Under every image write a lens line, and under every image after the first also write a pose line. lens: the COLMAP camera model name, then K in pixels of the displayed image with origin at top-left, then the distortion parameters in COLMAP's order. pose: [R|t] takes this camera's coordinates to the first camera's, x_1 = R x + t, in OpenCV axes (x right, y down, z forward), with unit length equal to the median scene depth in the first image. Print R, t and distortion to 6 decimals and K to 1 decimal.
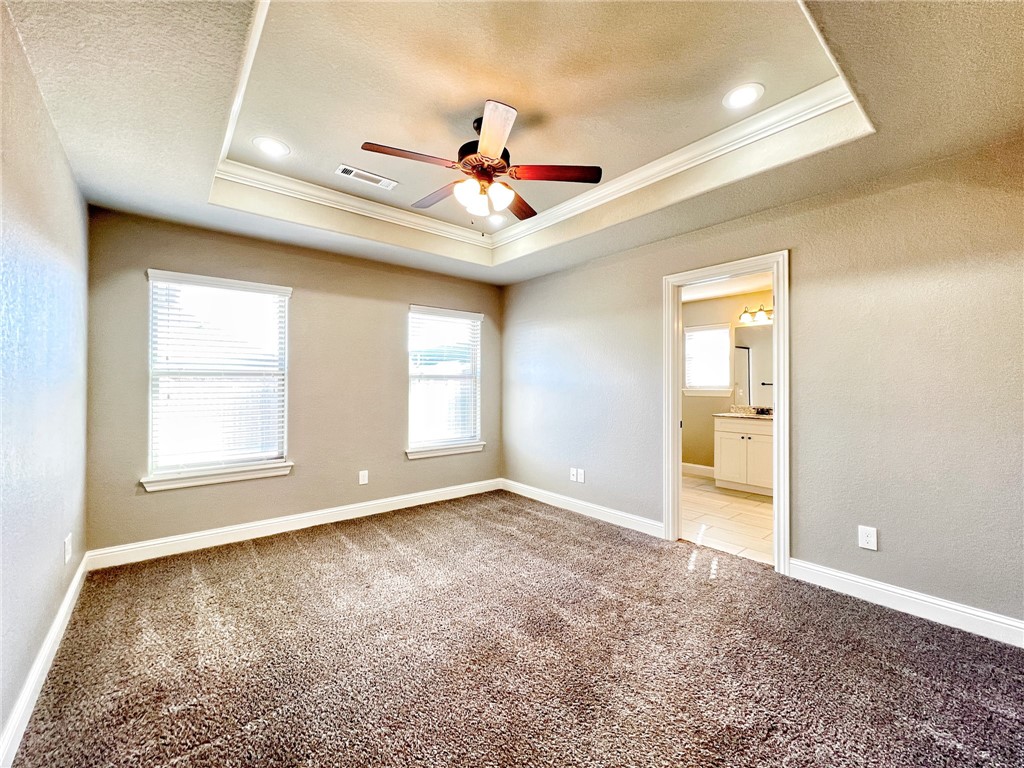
lens RADIAL K [[410.7, 0, 515.2], [0, 410.7, 378.7], [0, 0, 1]] dist [-0.003962, 0.001245]
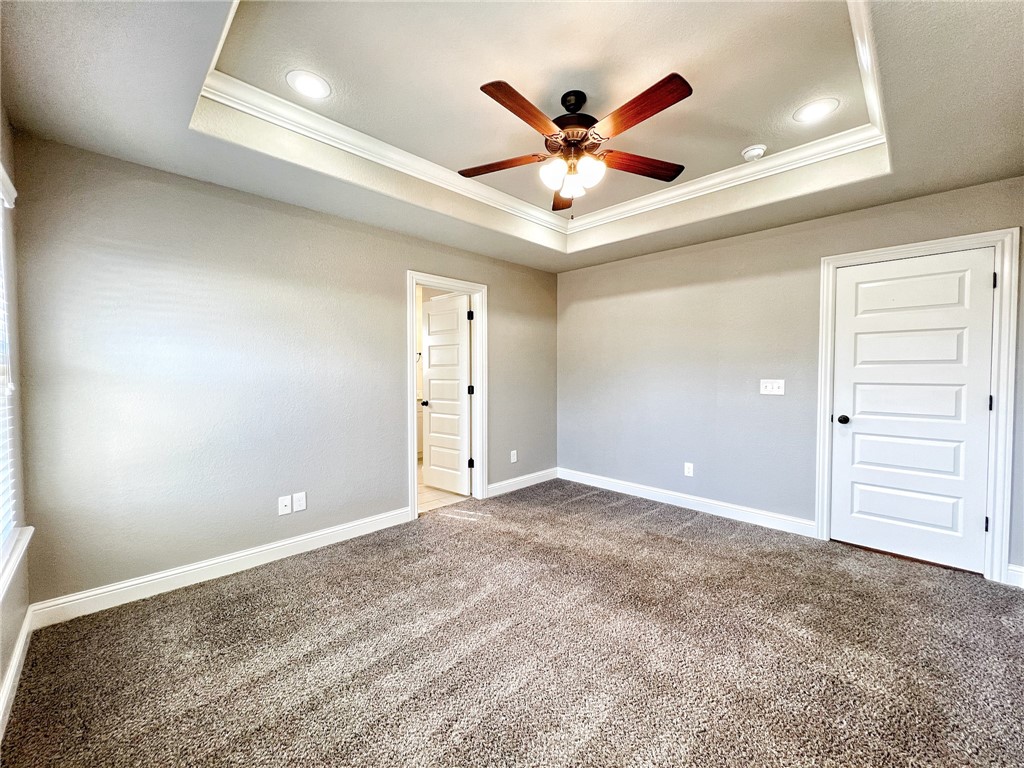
lens RADIAL K [[410.7, 0, 512.0], [0, 410.7, 378.6], [0, 0, 1]] dist [-0.003962, 0.001245]
pose [[-0.060097, -0.015503, 0.998072, -0.771342], [-0.006160, 0.999866, 0.015160, 0.008634], [-0.998174, -0.005237, -0.060184, 0.888646]]
